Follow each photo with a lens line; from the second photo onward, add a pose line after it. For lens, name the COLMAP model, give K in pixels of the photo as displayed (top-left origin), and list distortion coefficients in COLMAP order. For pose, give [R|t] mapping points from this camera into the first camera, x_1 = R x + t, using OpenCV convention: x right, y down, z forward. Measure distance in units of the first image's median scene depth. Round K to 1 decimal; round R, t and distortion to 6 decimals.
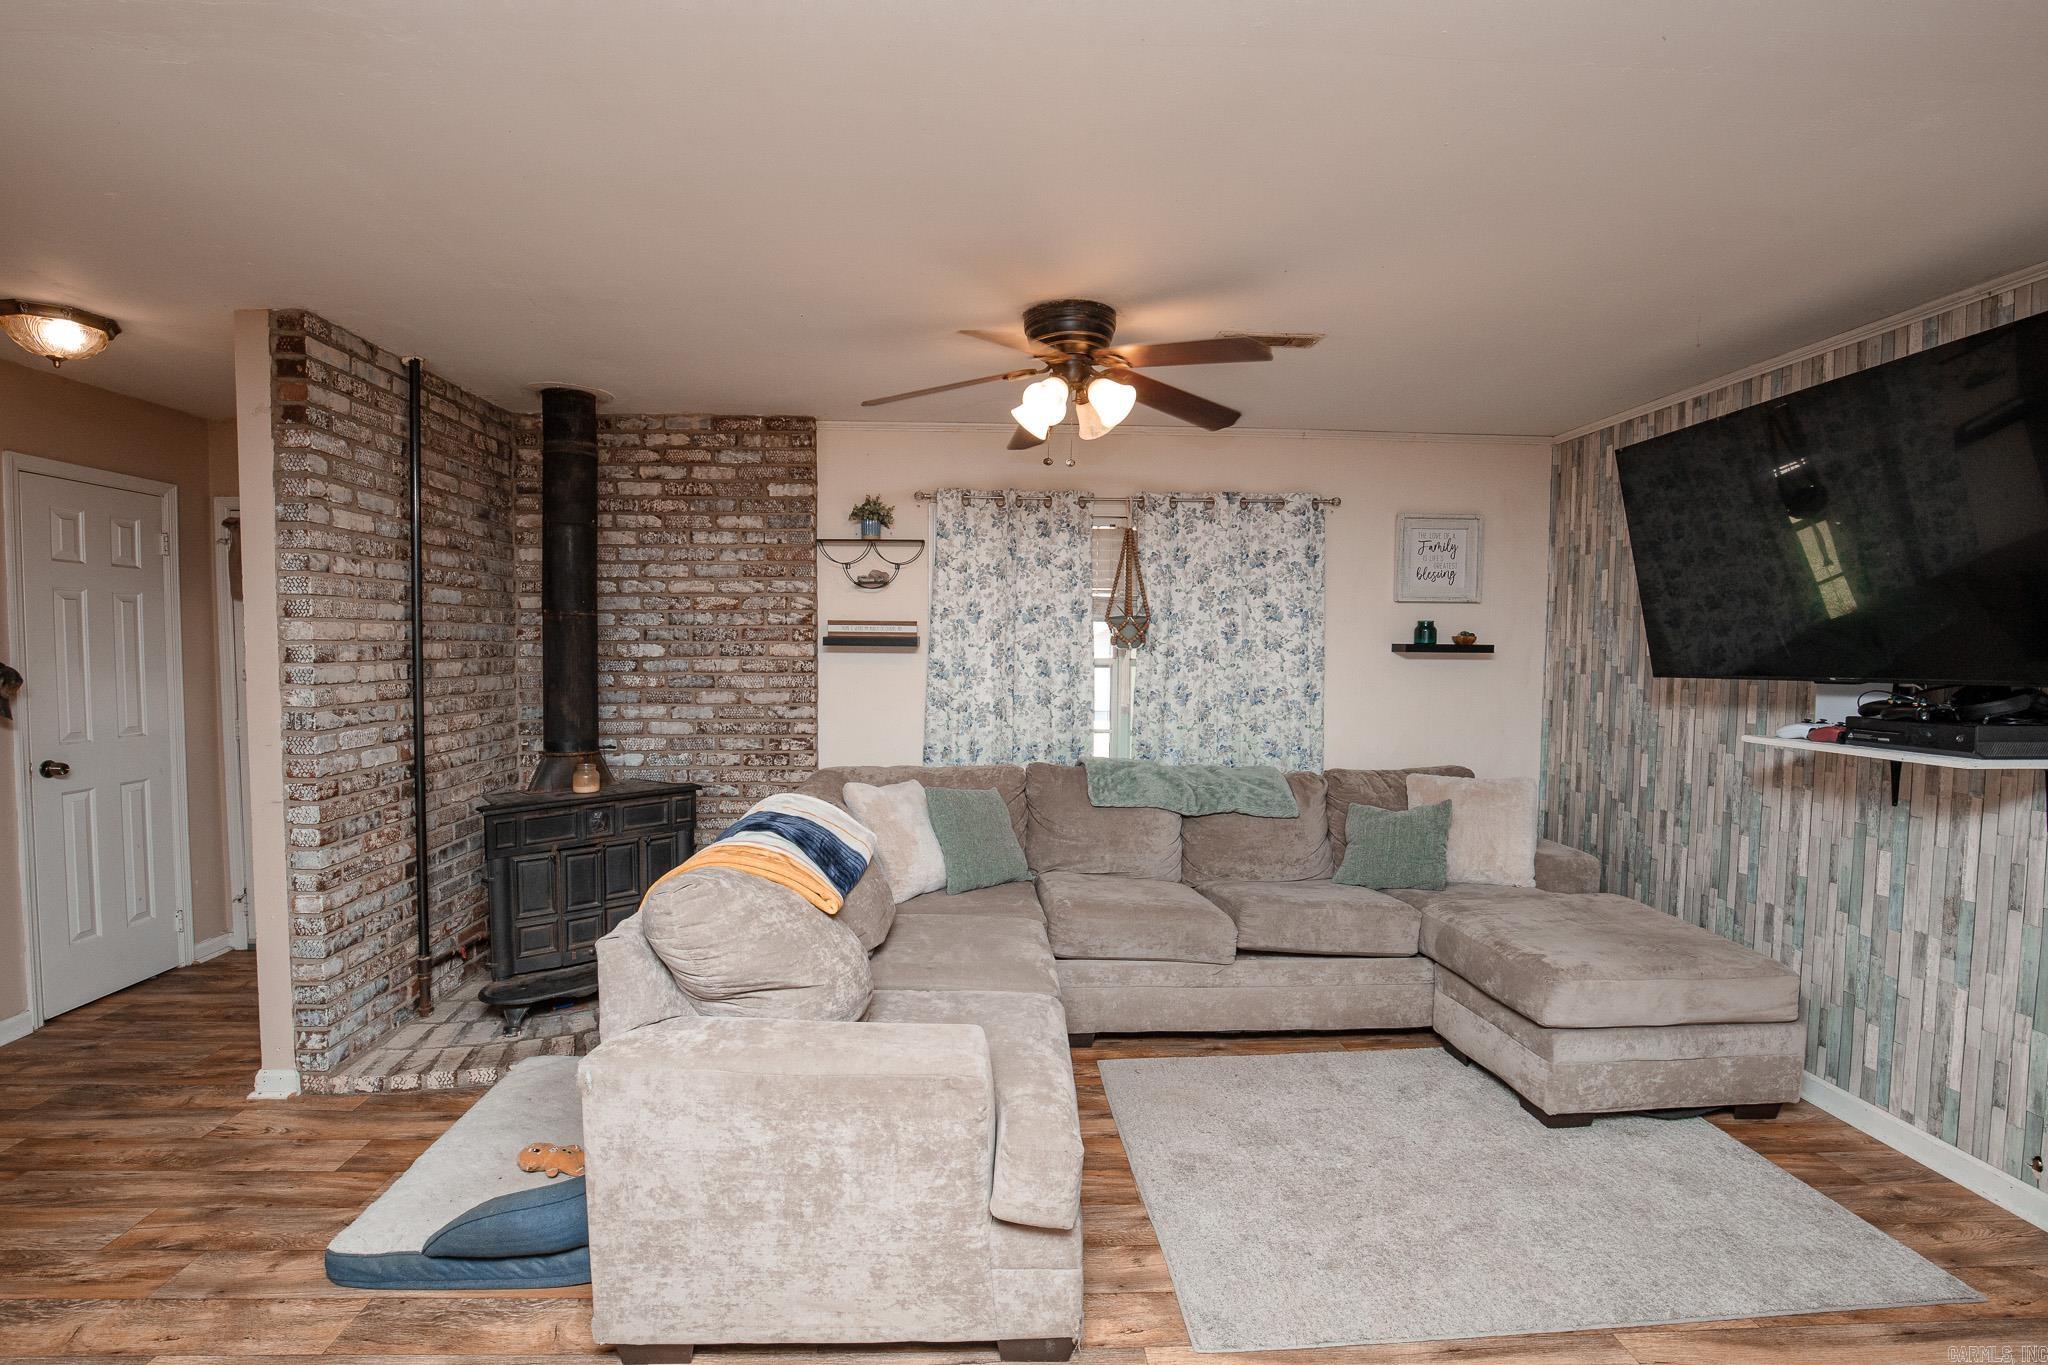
lens RADIAL K [[937.7, 0, 1021.2], [0, 937.7, 691.2], [0, 0, 1]] dist [-0.048479, 0.011044]
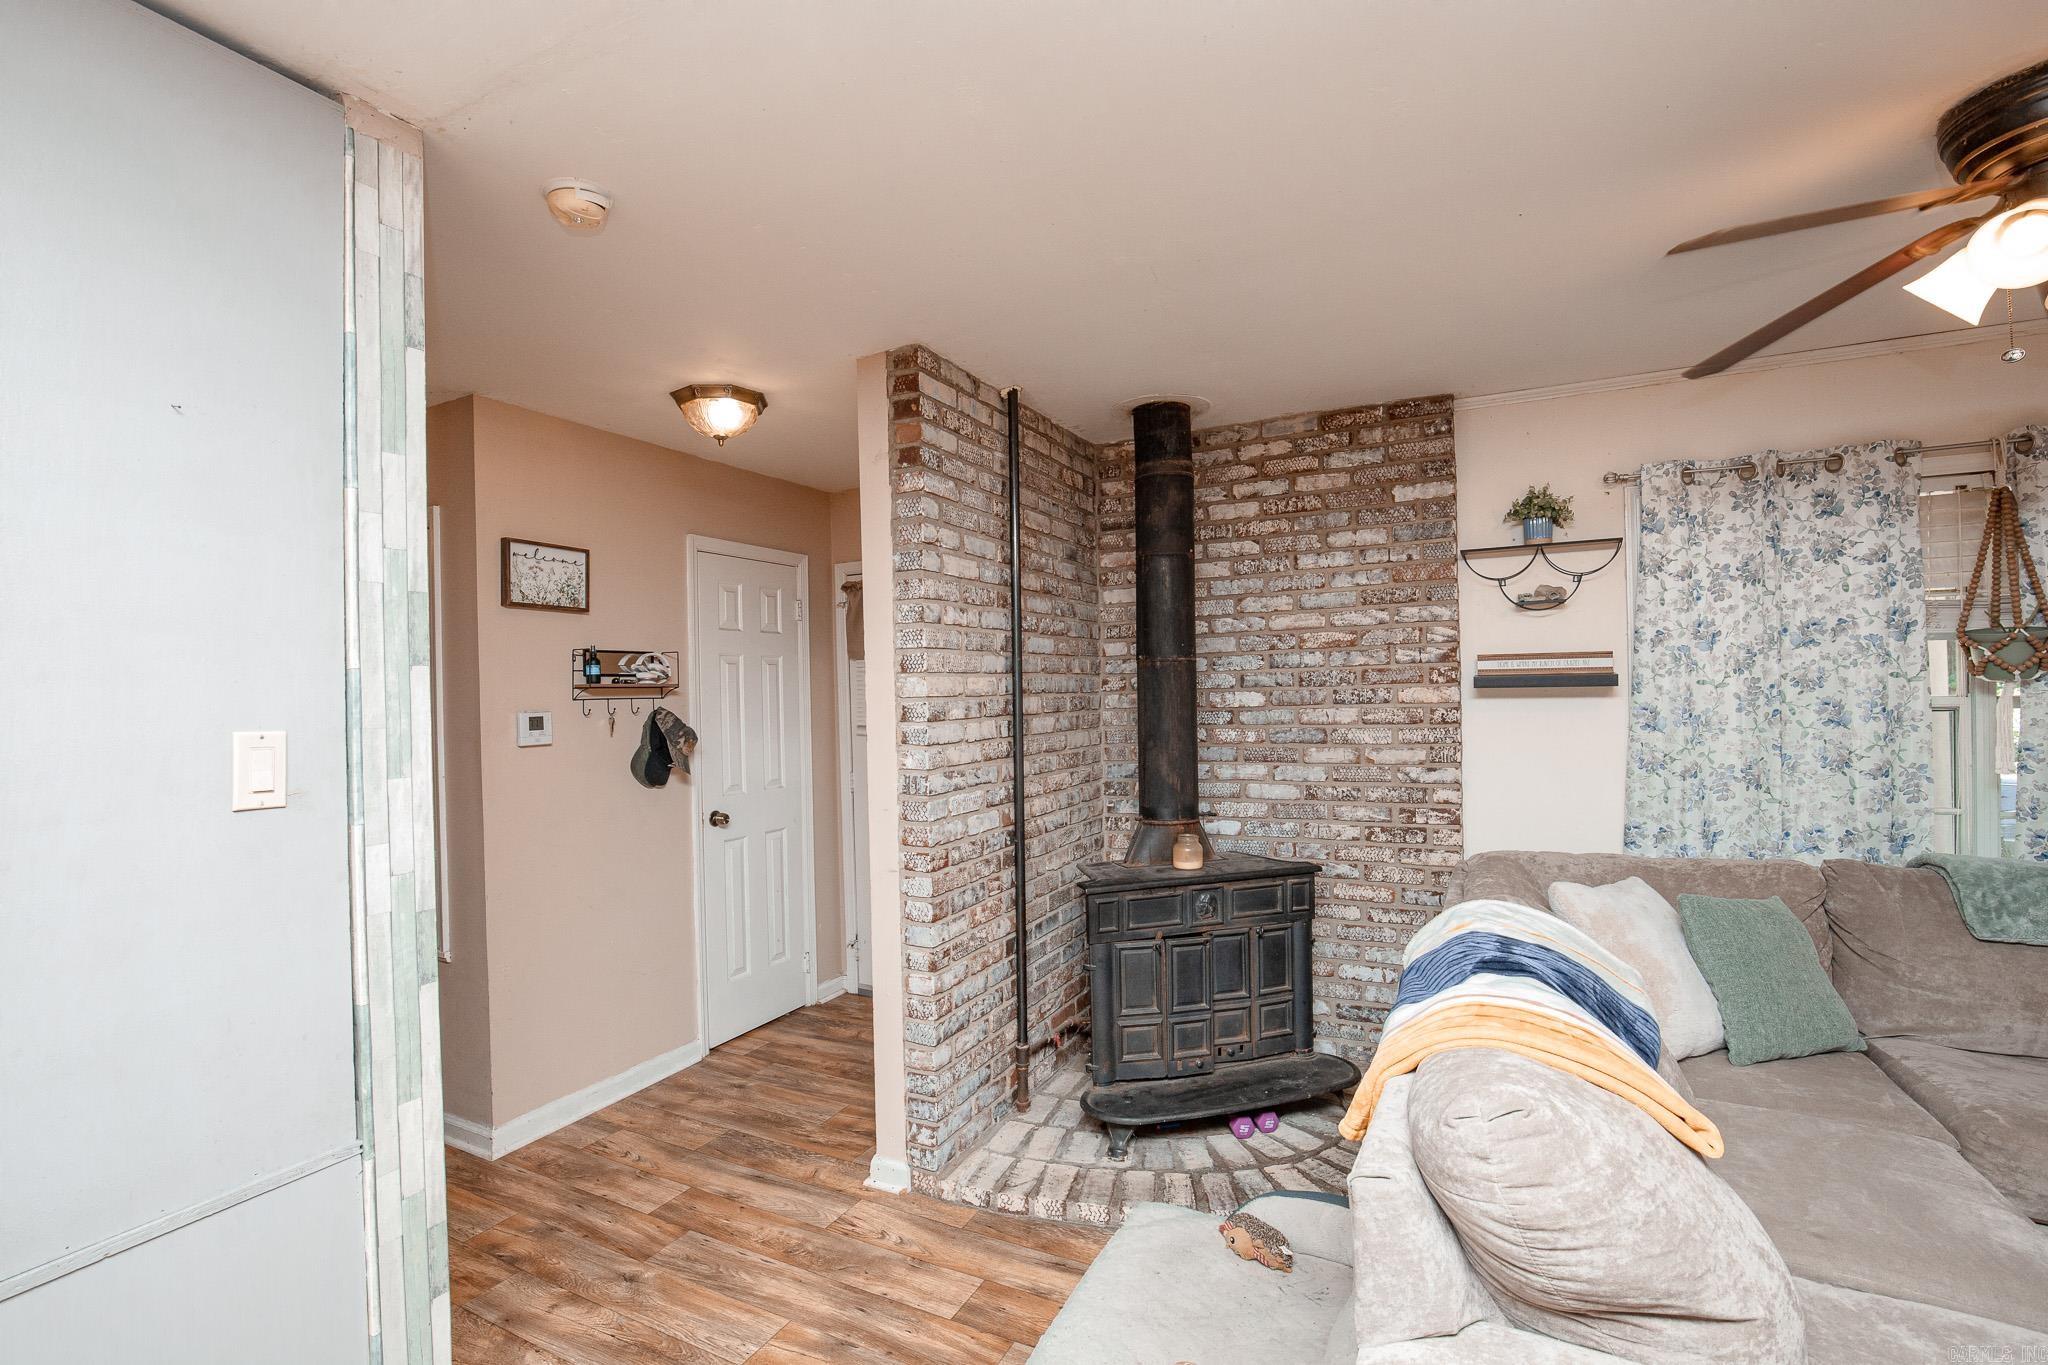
lens RADIAL K [[942.7, 0, 1018.3], [0, 942.7, 693.2], [0, 0, 1]] dist [-0.042404, 0.010657]
pose [[0.865447, -0.024313, -0.500410, -0.166690], [0.002700, 0.999034, -0.043870, -0.013583], [0.500993, 0.036616, 0.864677, 0.170222]]
